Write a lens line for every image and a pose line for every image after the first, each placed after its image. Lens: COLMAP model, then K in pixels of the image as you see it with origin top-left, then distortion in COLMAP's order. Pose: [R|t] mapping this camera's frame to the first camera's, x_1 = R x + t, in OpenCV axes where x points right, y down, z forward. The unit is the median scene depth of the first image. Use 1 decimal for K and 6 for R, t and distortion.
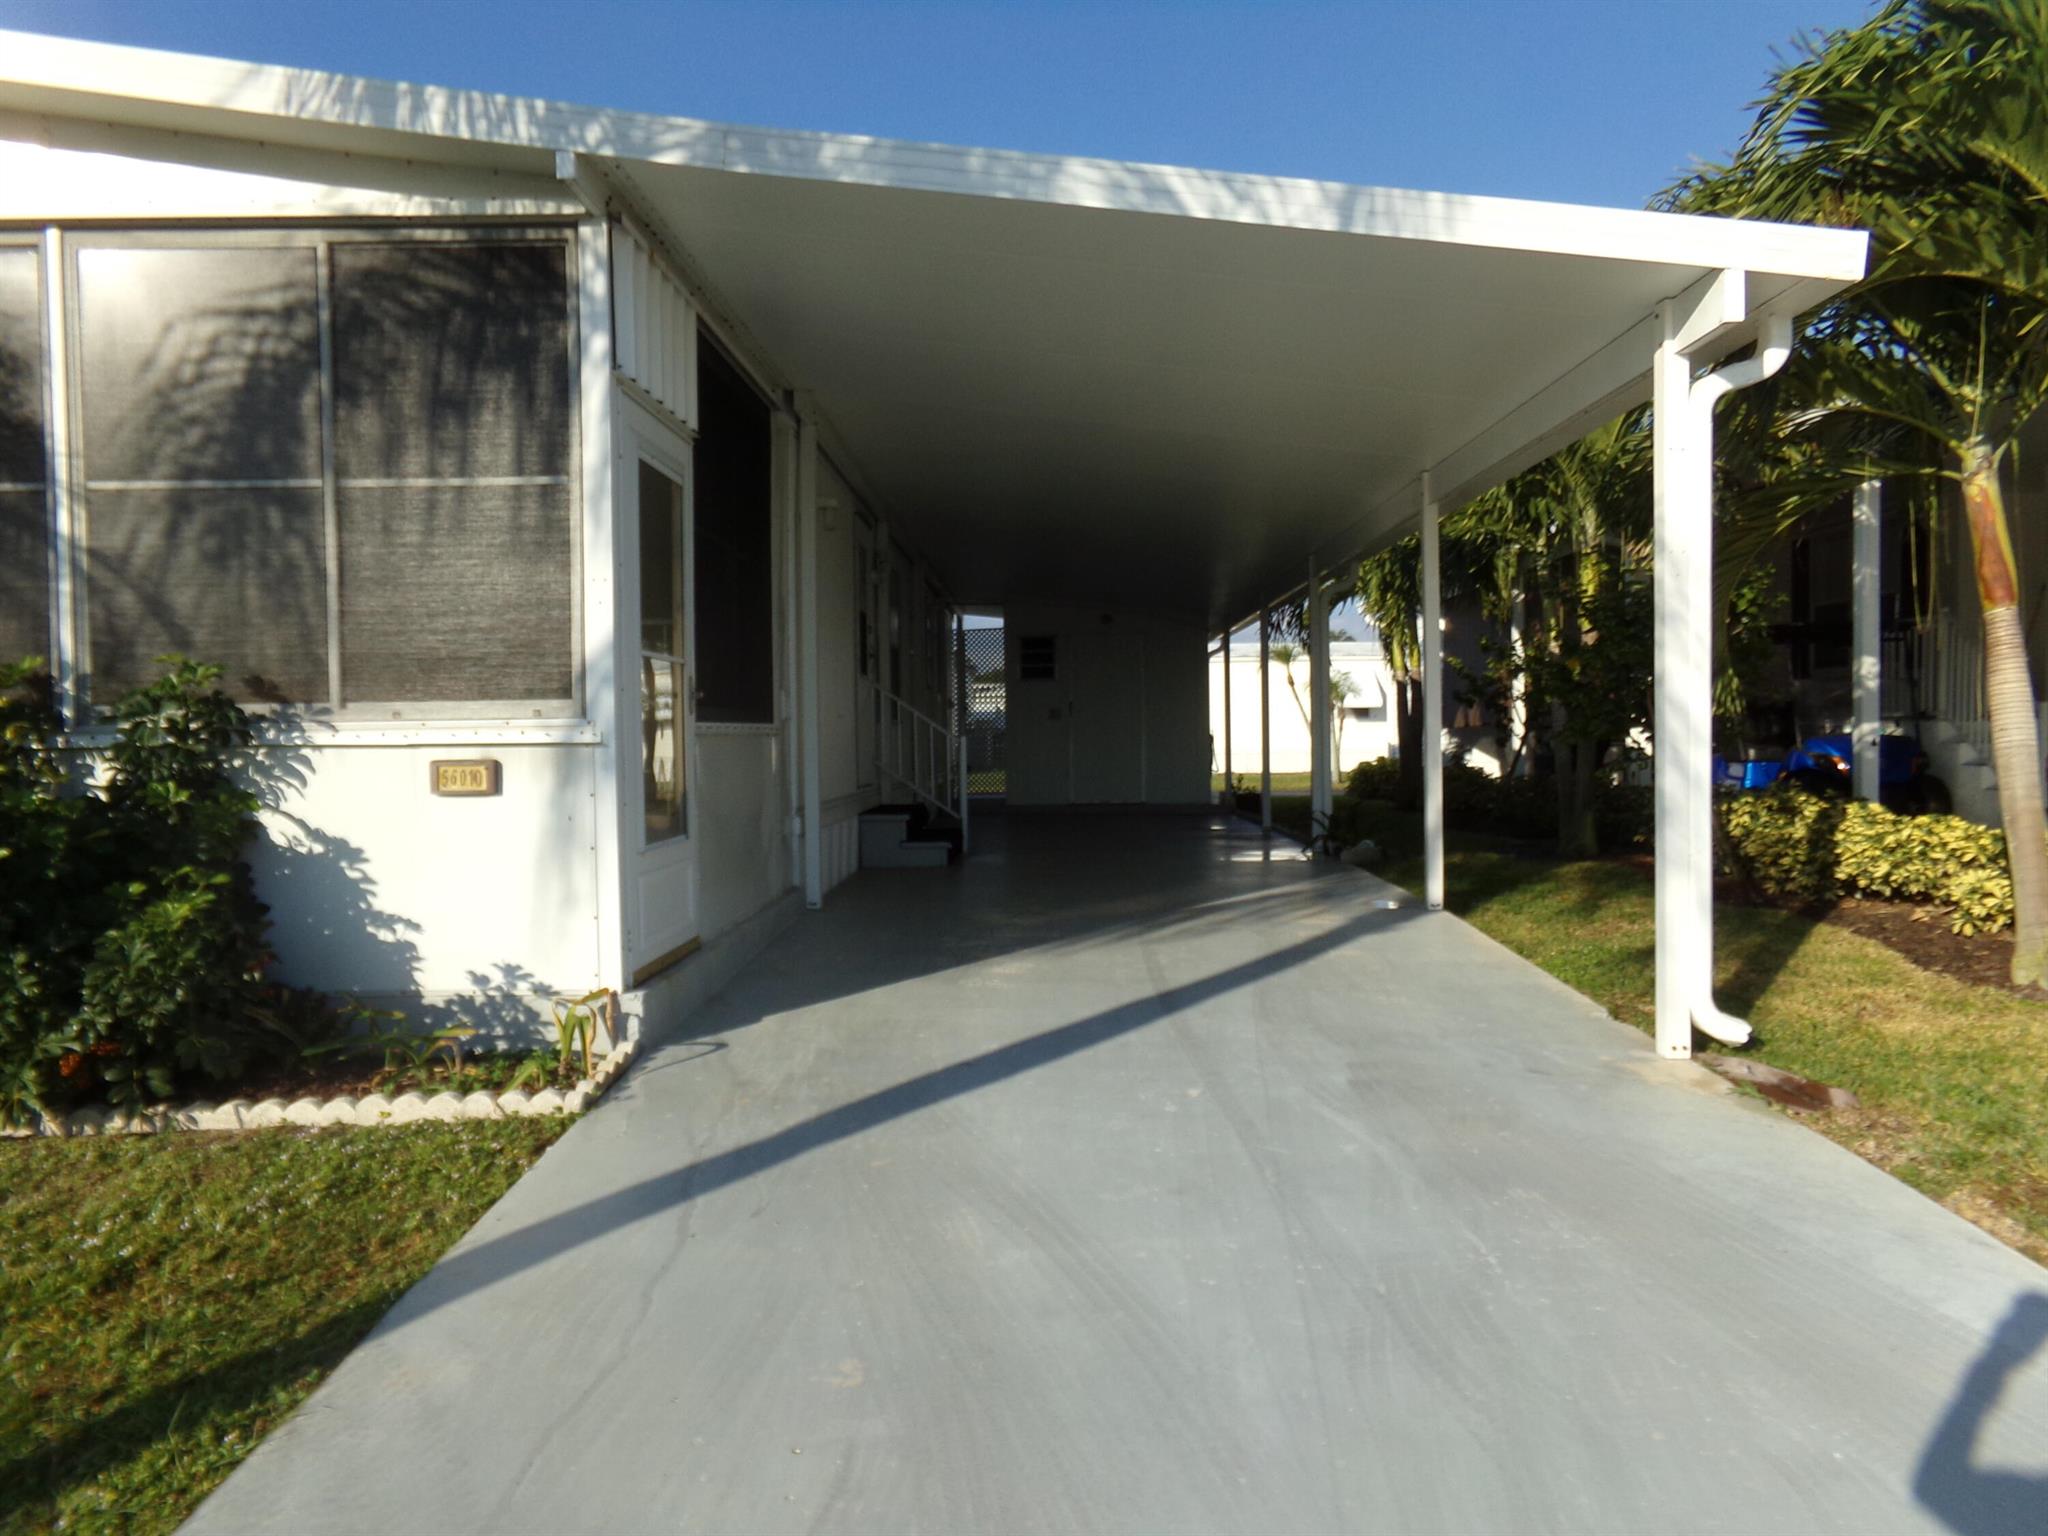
lens RADIAL K [[1399.3, 0, 1021.6], [0, 1399.3, 770.5], [0, 0, 1]] dist [-0.115275, 0.187013]
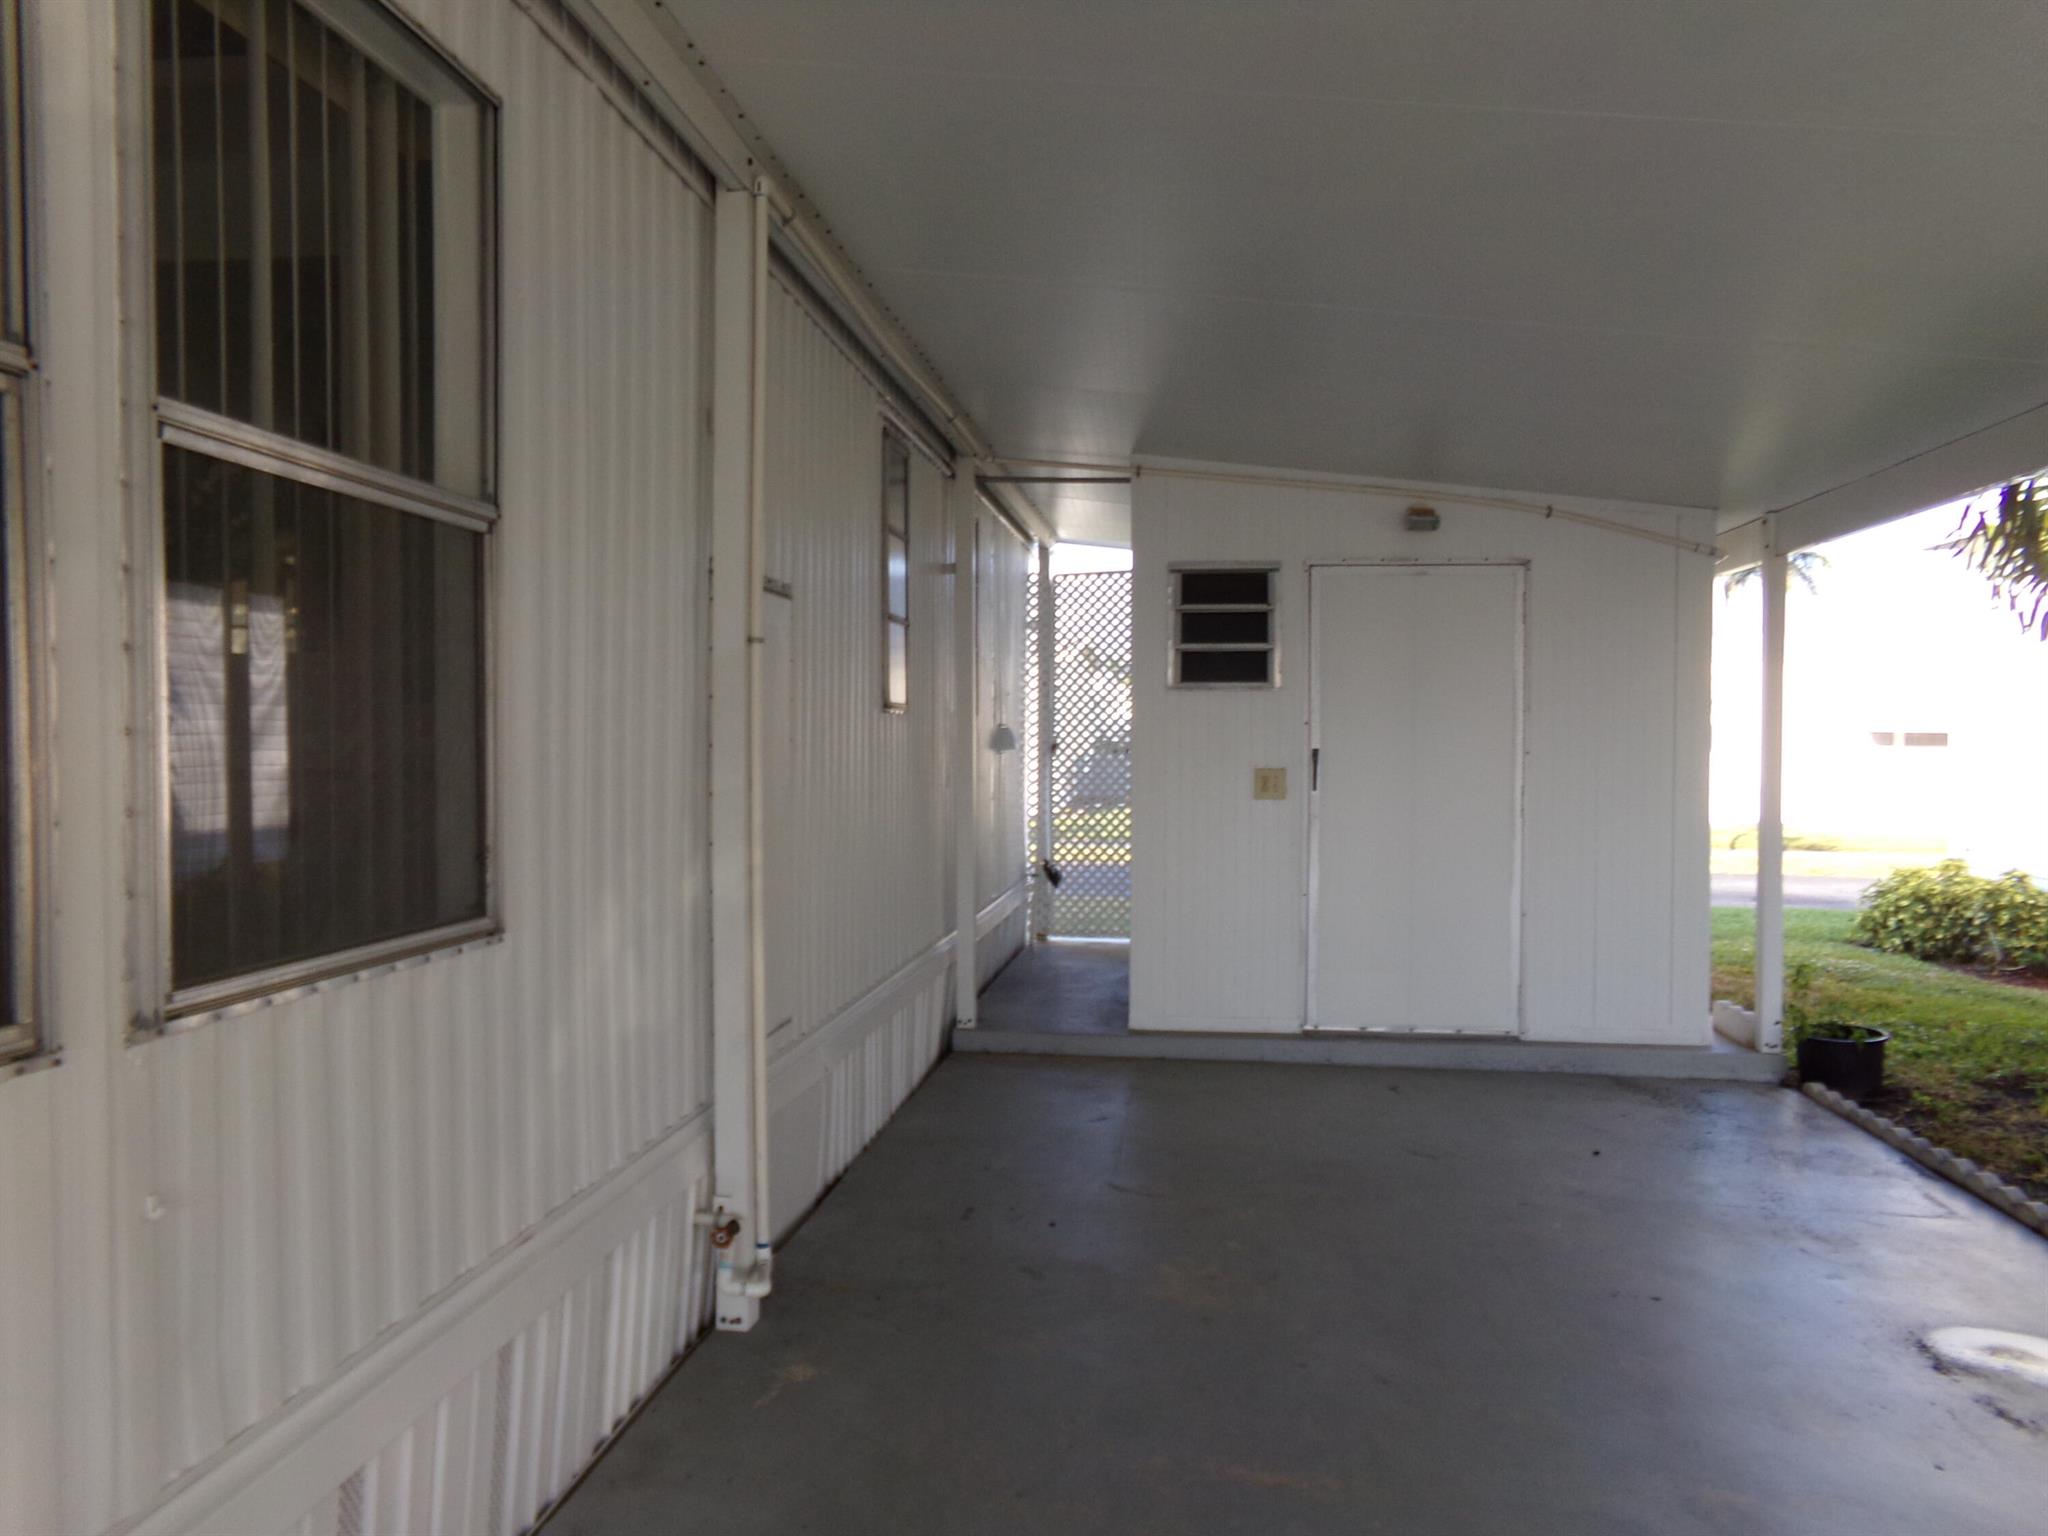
lens RADIAL K [[1399.3, 0, 1021.6], [0, 1399.3, 770.5], [0, 0, 1]] dist [-0.115275, 0.187013]
pose [[0.995932, 0.019799, -0.087909, -0.008406], [-0.018431, 0.999697, 0.016339, -0.048014], [0.088206, -0.014652, 0.995994, 0.633937]]
